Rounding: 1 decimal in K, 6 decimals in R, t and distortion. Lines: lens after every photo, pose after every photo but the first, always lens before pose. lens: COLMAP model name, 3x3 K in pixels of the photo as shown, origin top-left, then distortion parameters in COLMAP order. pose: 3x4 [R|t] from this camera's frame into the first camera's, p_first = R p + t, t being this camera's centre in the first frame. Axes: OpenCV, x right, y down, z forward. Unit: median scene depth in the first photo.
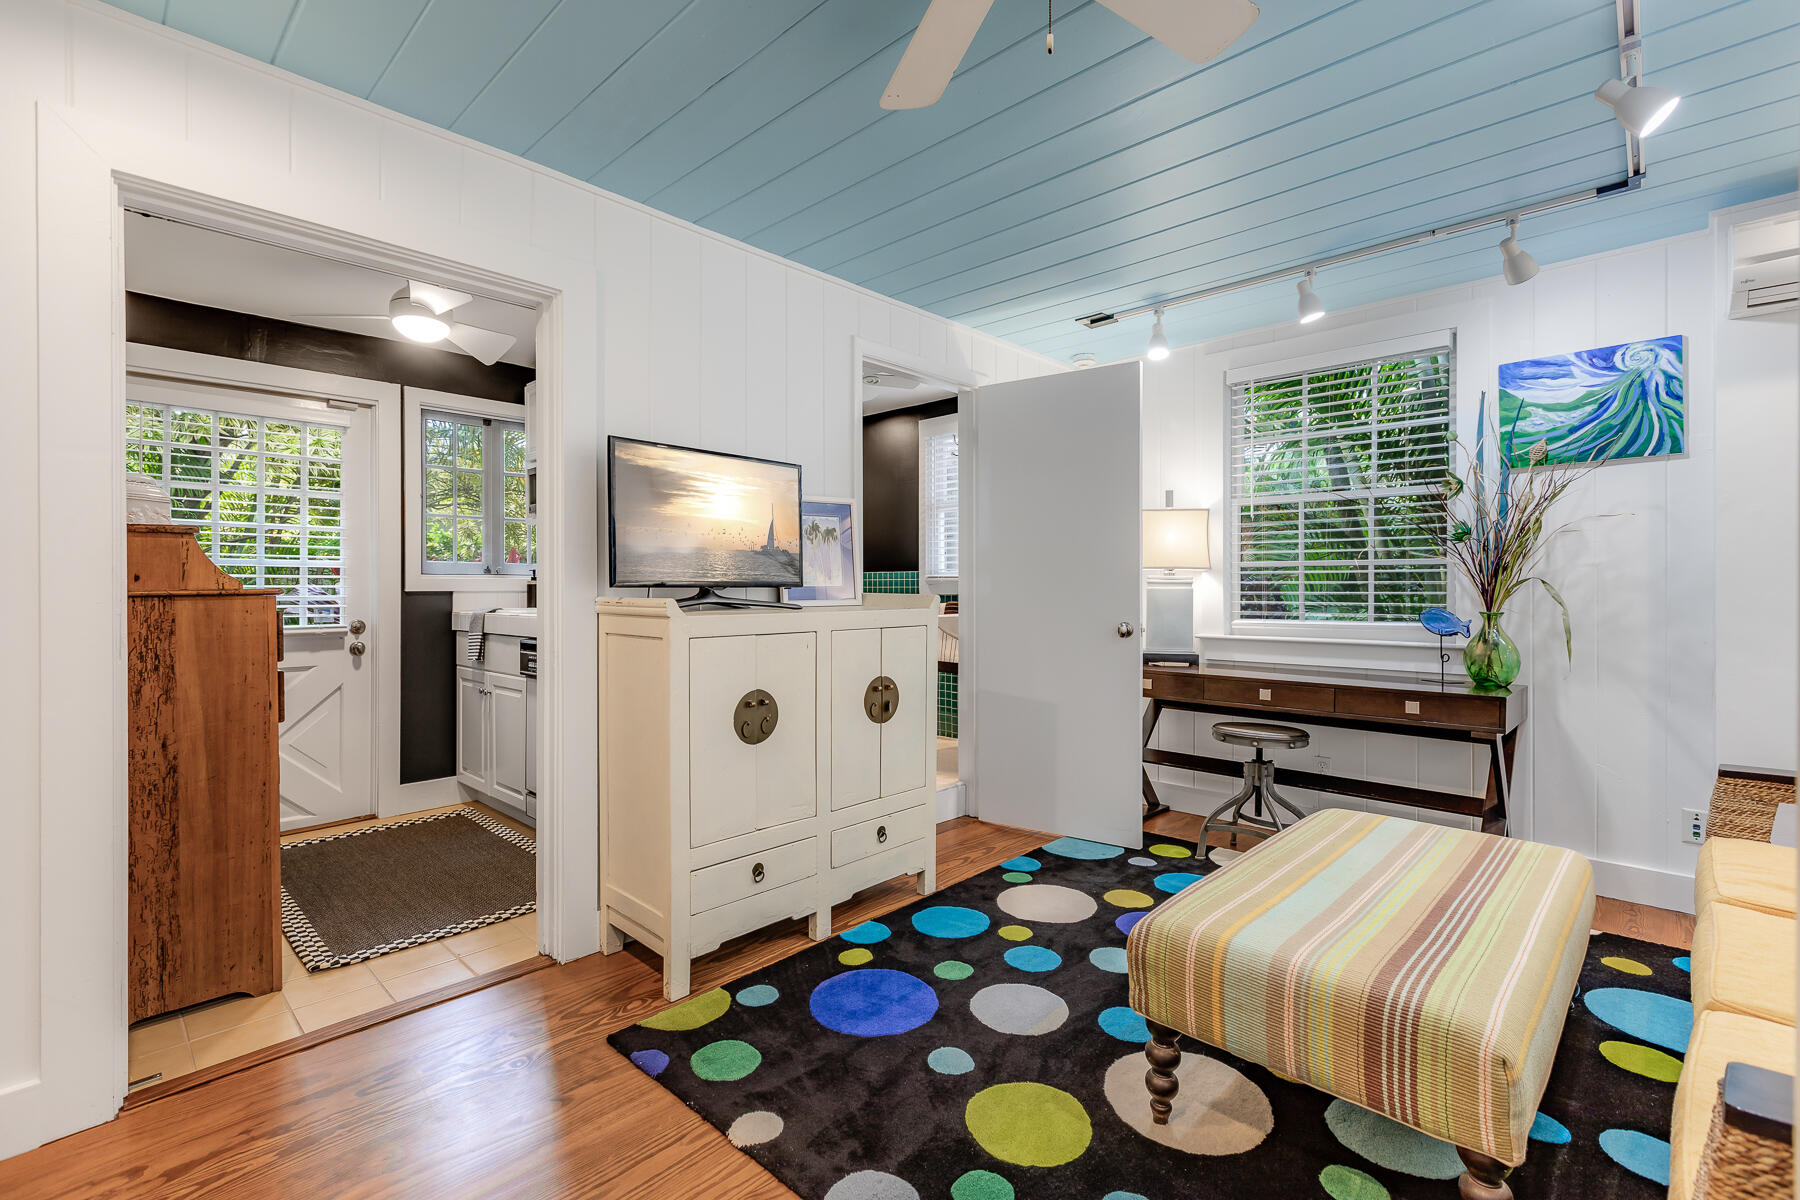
lens RADIAL K [[800.8, 0, 900.4], [0, 800.8, 589.6], [0, 0, 1]] dist [-0.000514, -0.000192]
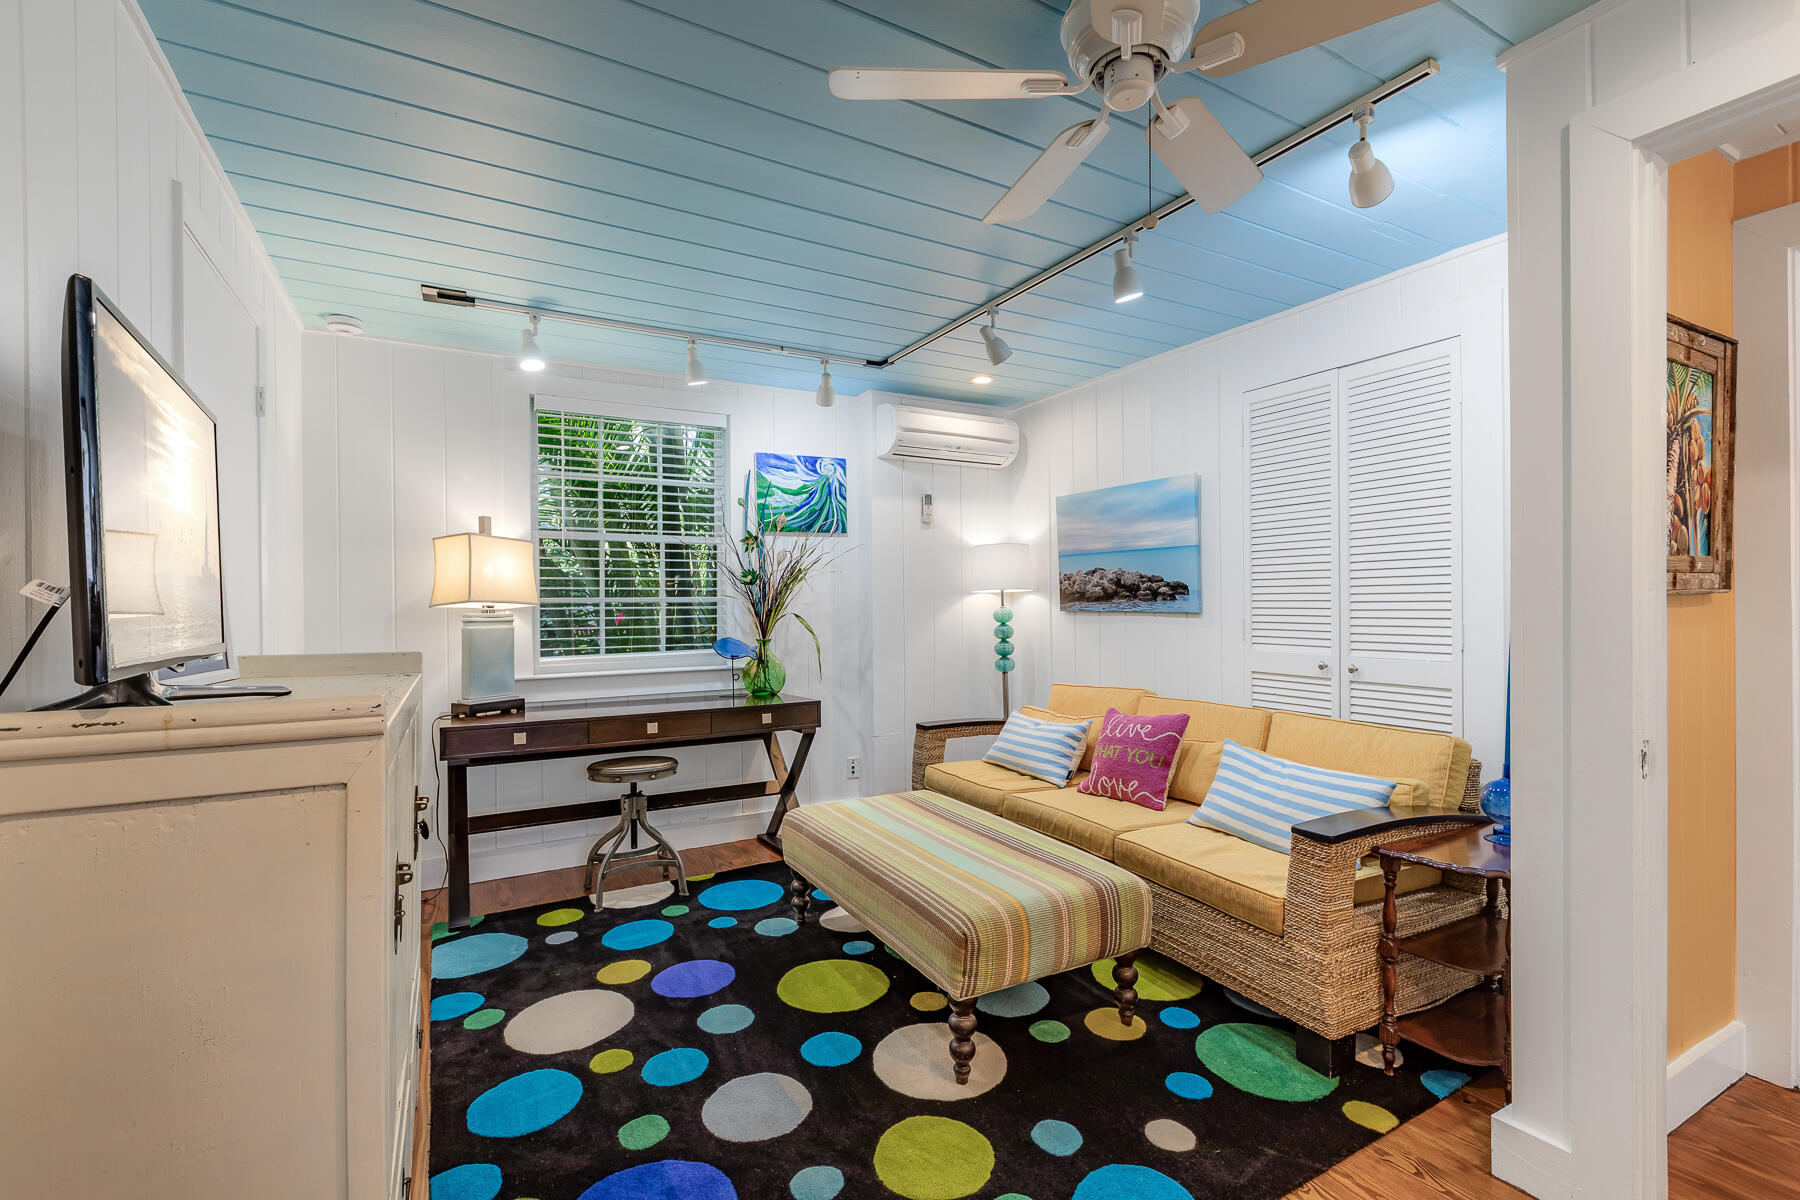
lens RADIAL K [[794.7, 0, 897.6], [0, 794.7, 608.0], [0, 0, 1]] dist [-0.000306, -0.000015]
pose [[0.289573, -0.010816, 0.957095, -0.475981], [0.011847, 0.999900, 0.007715, -0.032037], [-0.957083, 0.009105, 0.289672, 0.422007]]
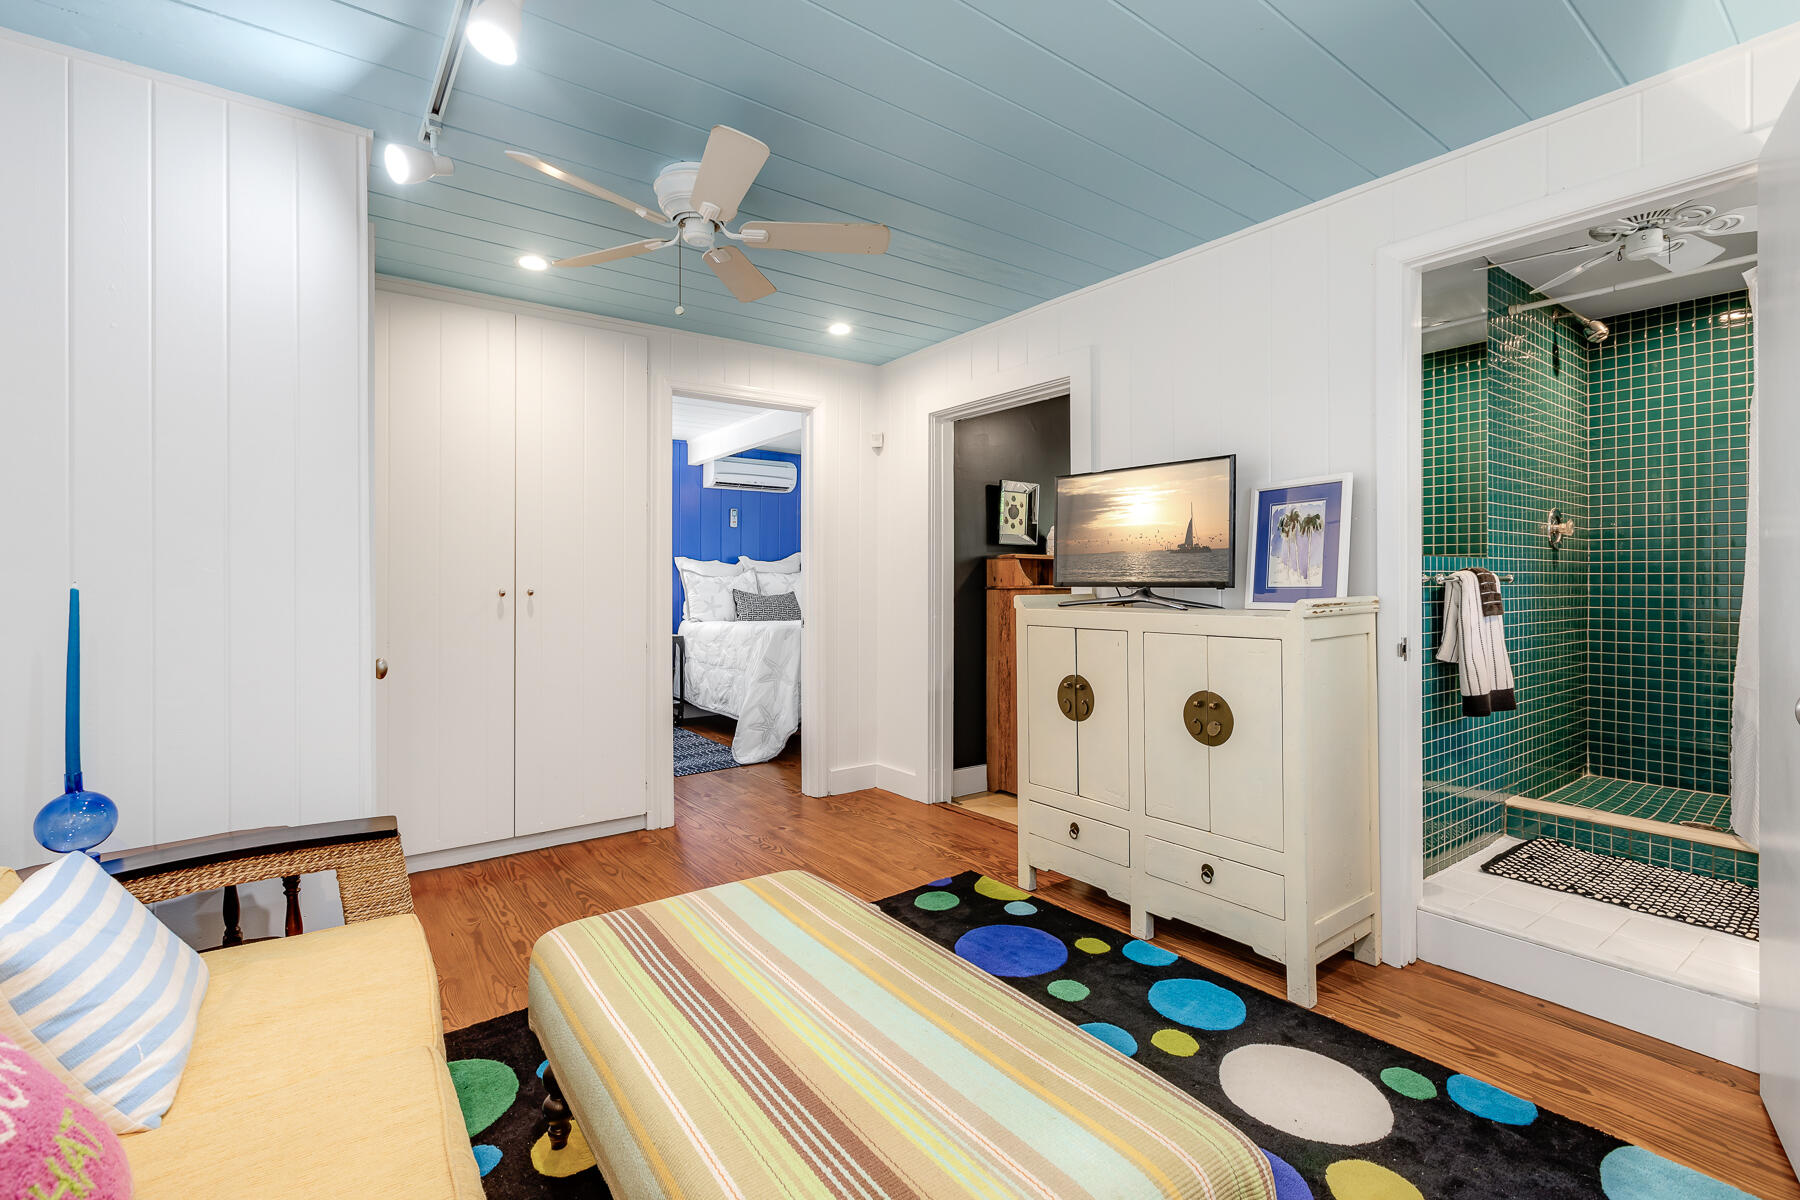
lens RADIAL K [[802.3, 0, 897.2], [0, 802.3, 574.9], [0, 0, 1]] dist [-0.001524, -0.000373]
pose [[-0.166363, -0.005020, -0.986052, 0.829417], [-0.001119, 0.999987, -0.004902, -0.012467], [0.986064, 0.000288, -0.166367, 0.758305]]
